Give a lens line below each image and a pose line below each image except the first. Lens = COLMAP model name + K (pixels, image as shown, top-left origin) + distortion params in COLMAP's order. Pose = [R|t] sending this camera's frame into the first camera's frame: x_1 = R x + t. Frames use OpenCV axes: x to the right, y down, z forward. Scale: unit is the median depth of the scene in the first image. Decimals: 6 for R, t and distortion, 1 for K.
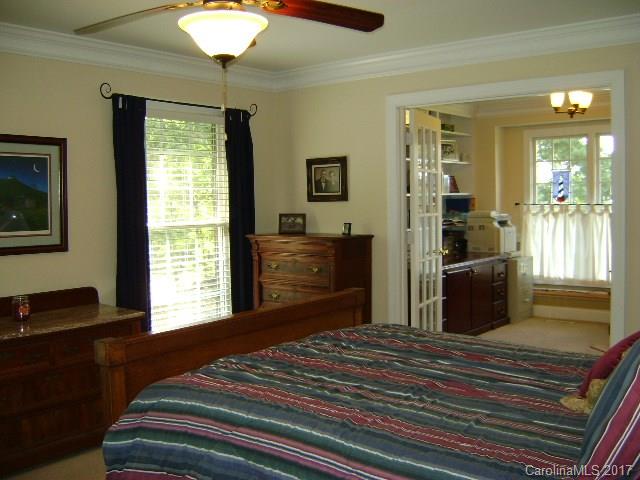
lens RADIAL K [[666.4, 0, 320.0], [0, 666.4, 240.0], [0, 0, 1]] dist [-0.124922, 0.004795]
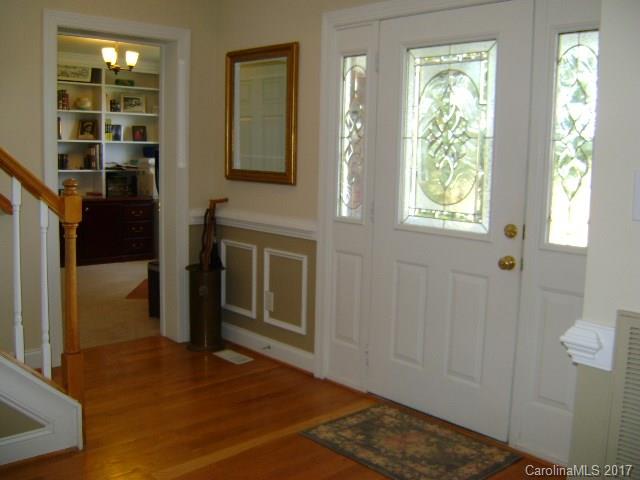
lens RADIAL K [[666.4, 0, 320.0], [0, 666.4, 240.0], [0, 0, 1]] dist [-0.124922, 0.004795]
pose [[0.984169, 0.070379, -0.162660, 0.712022], [-0.057152, 0.994773, 0.084619, -0.016762], [0.167766, -0.073983, 0.983047, -0.055251]]
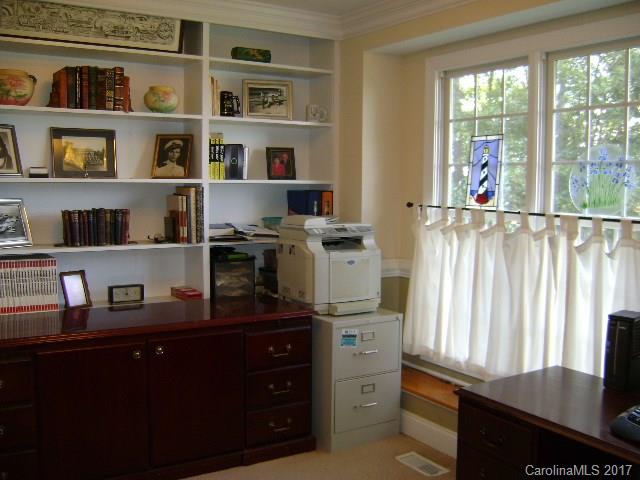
lens RADIAL K [[666.4, 0, 320.0], [0, 666.4, 240.0], [0, 0, 1]] dist [-0.124922, 0.004795]
pose [[0.945062, 0.058823, -0.321557, 0.419193], [-0.048346, 0.998010, 0.040478, -0.046481], [0.323298, -0.022708, 0.946025, 0.511426]]
